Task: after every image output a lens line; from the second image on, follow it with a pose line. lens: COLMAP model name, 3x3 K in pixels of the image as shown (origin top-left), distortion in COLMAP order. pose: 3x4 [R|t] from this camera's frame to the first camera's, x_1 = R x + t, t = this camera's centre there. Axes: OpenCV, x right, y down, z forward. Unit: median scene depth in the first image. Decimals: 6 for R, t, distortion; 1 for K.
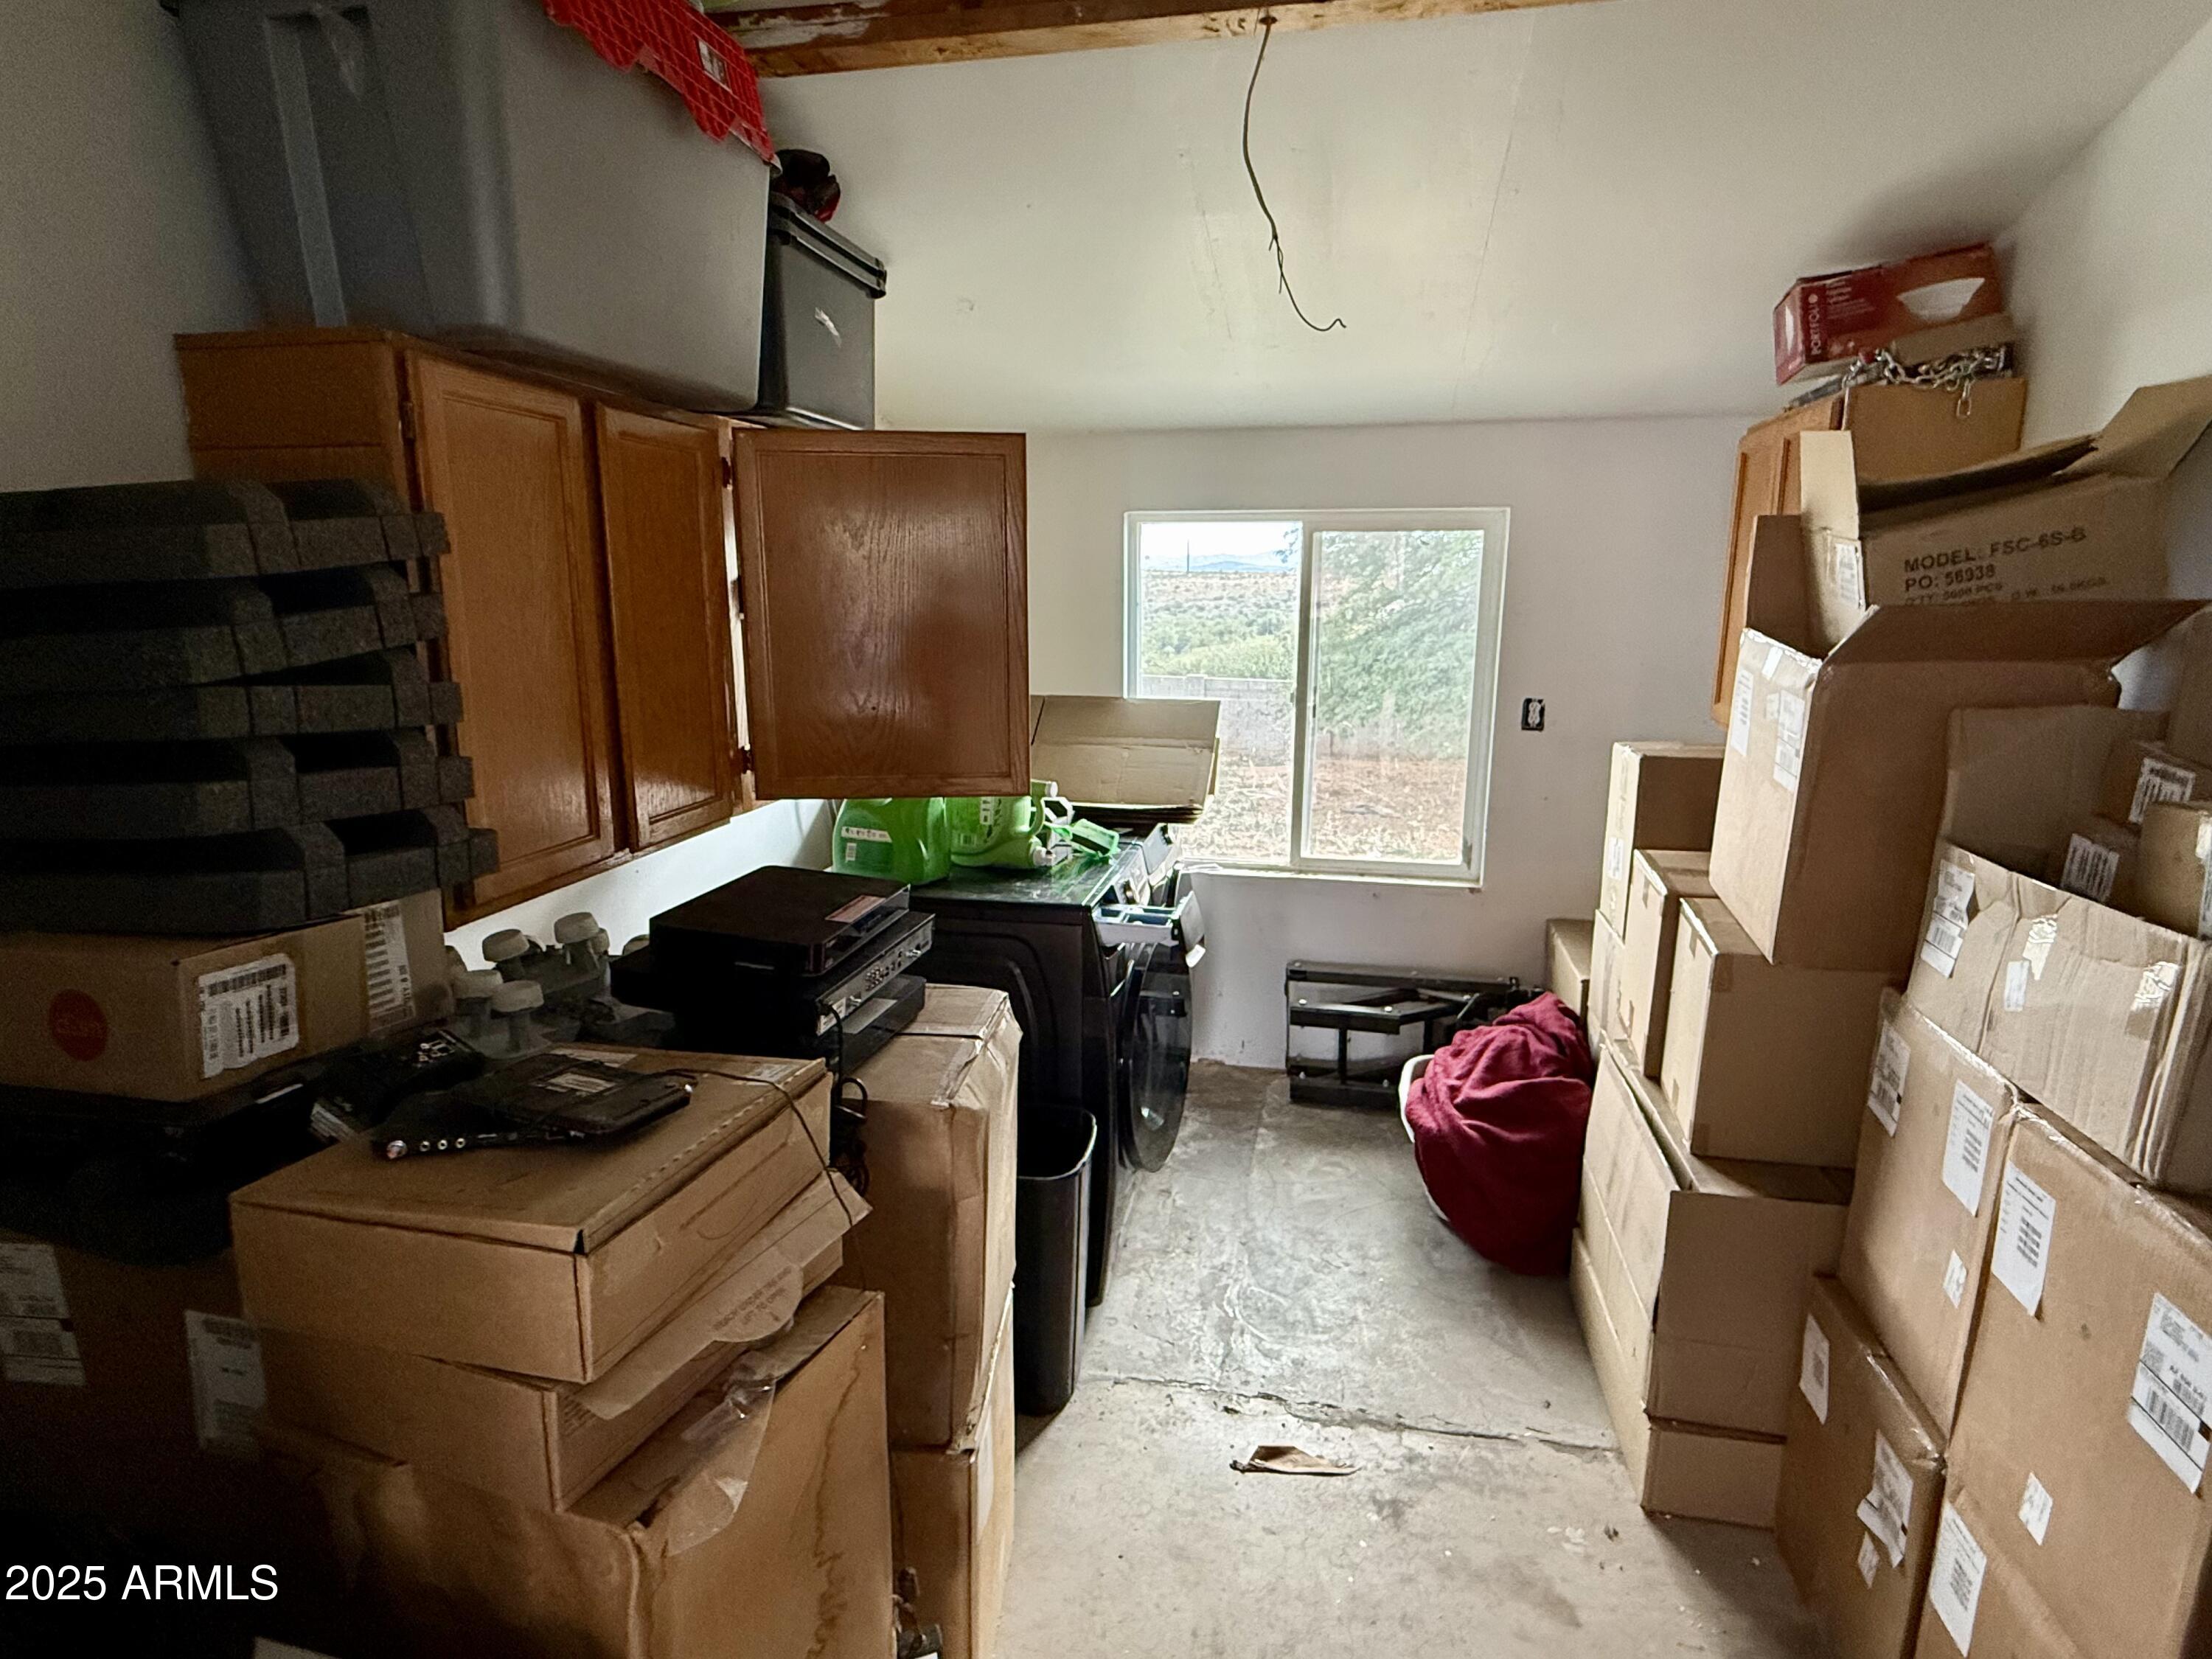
lens RADIAL K [[1158.2, 0, 1100.8], [0, 1158.2, 824.8], [0, 0, 1]] dist [-0.001190, 0.000970]
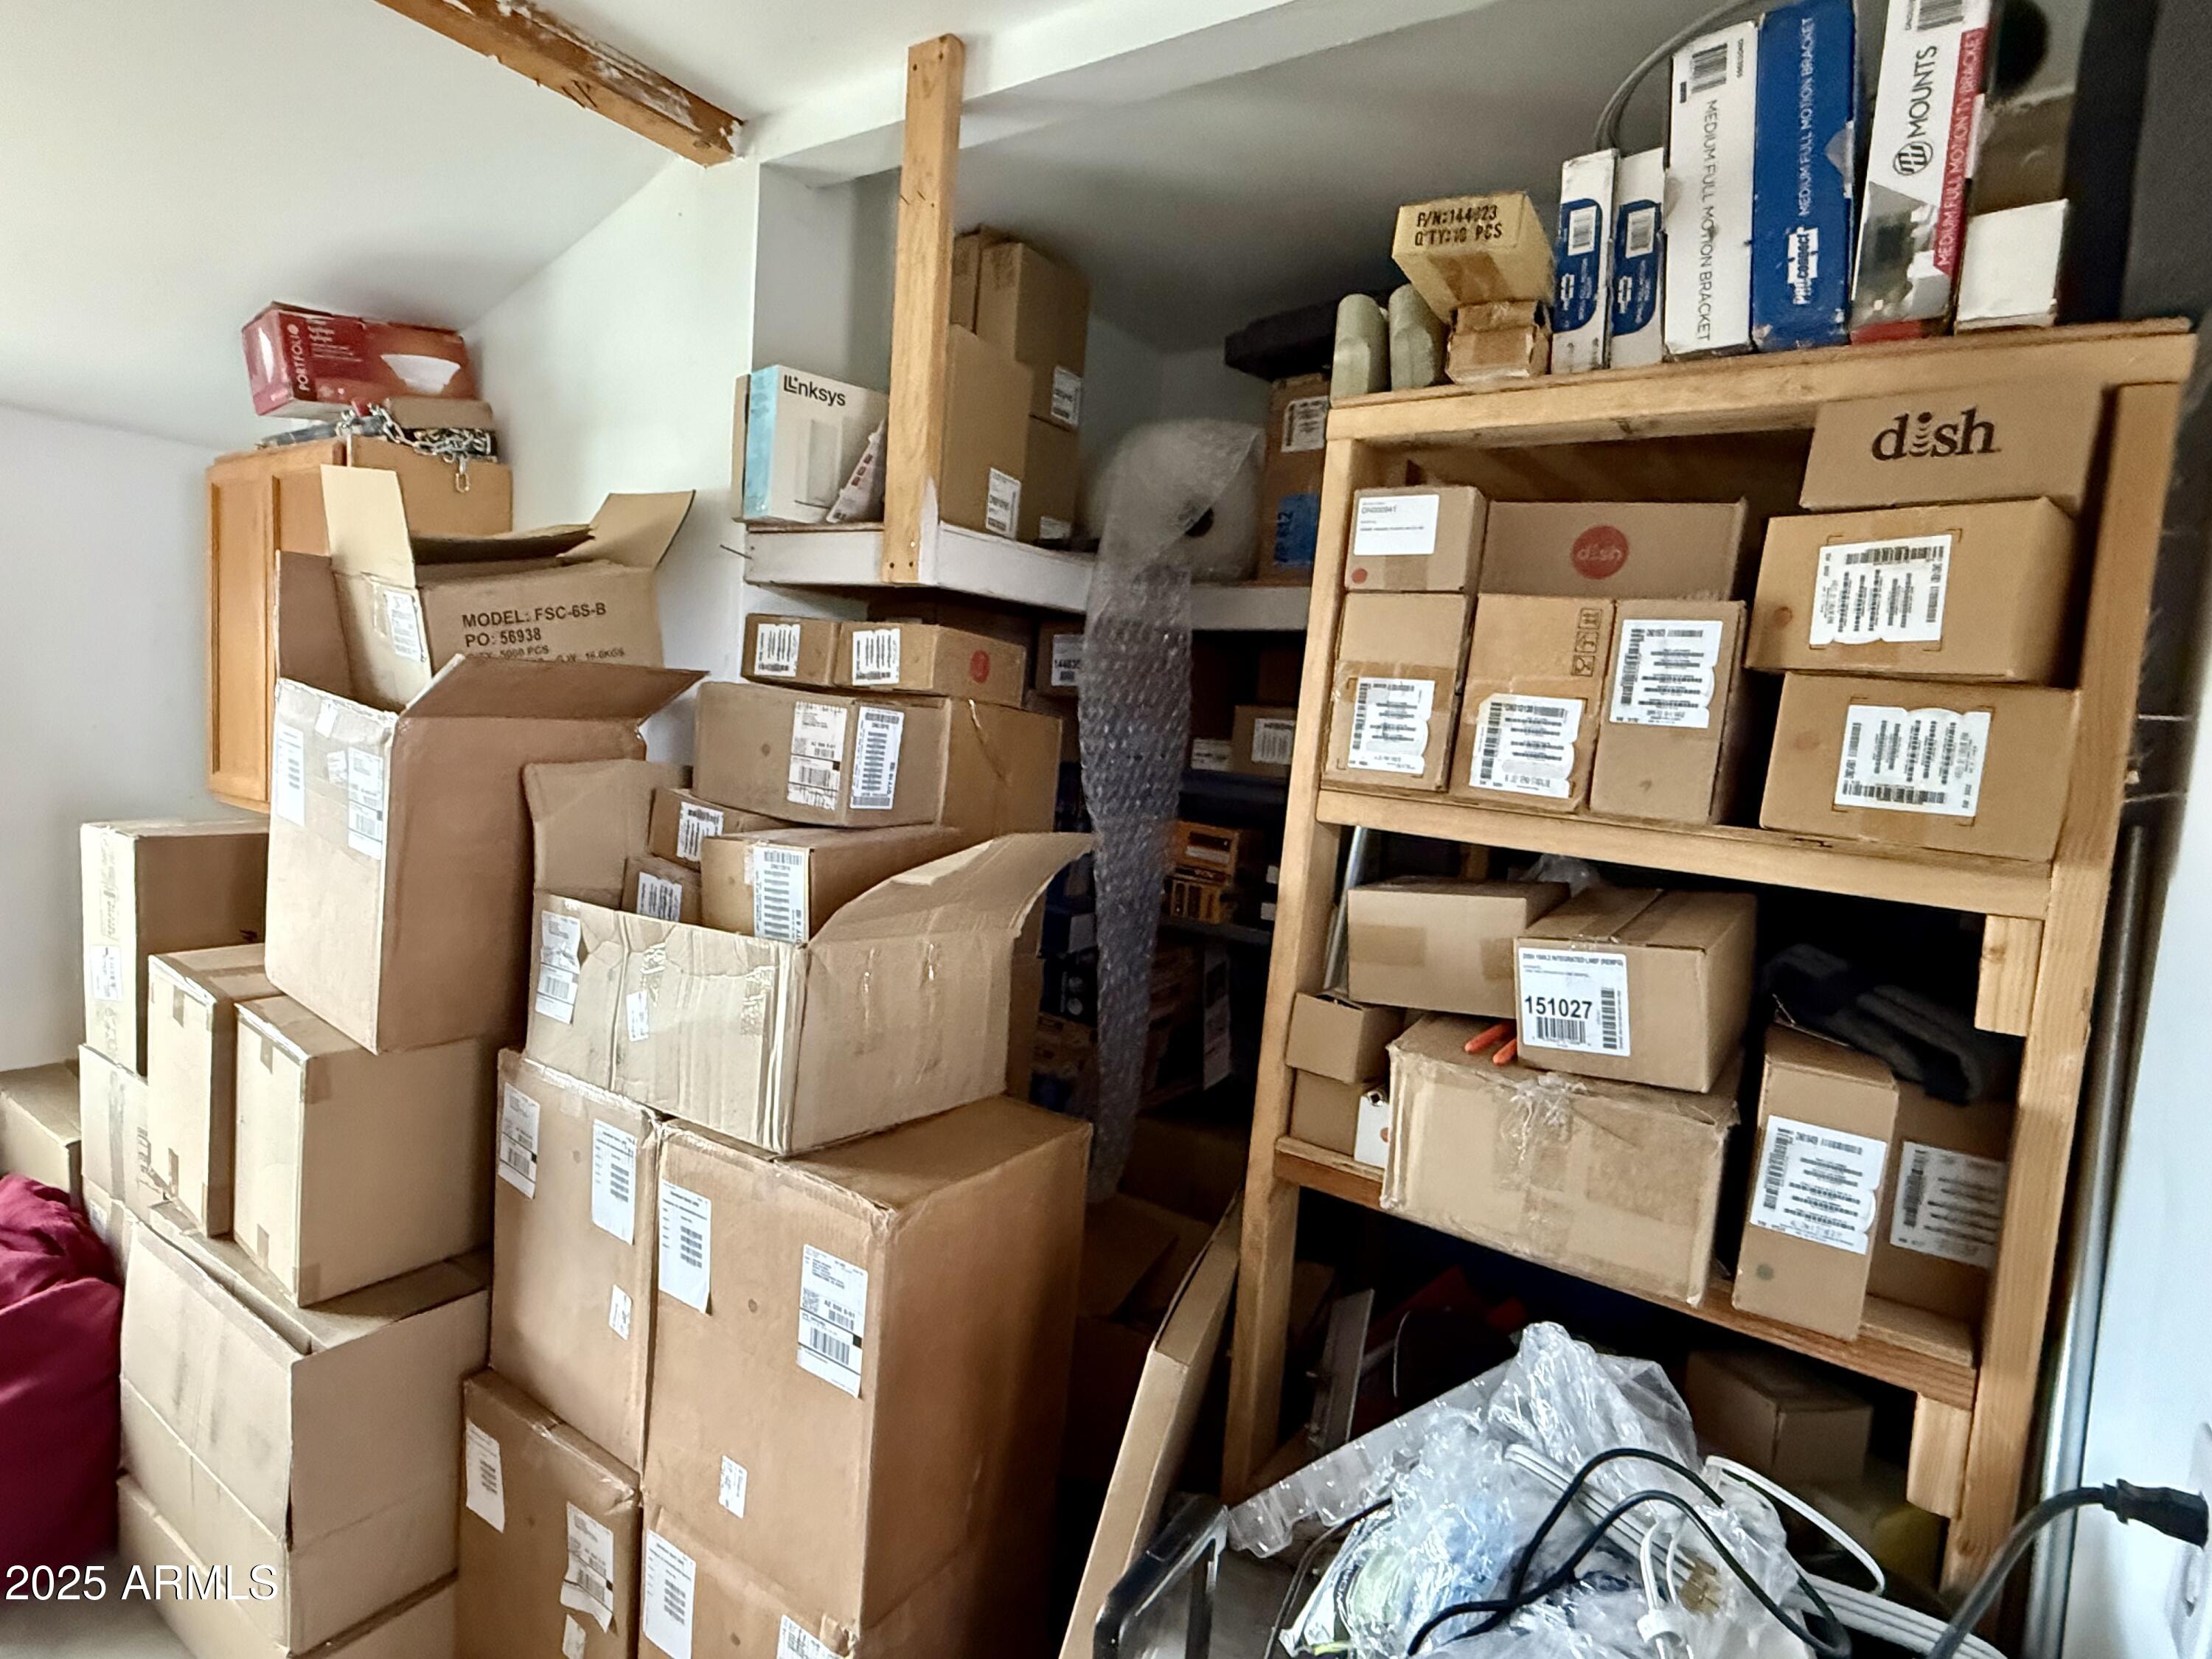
lens RADIAL K [[1158.2, 0, 1100.8], [0, 1158.2, 824.8], [0, 0, 1]] dist [-0.001190, 0.000970]
pose [[0.372120, -0.055765, 0.926508, -0.025791], [0.119750, 0.992736, 0.011655, 0.001927], [-0.920427, 0.106612, 0.376095, 0.149523]]
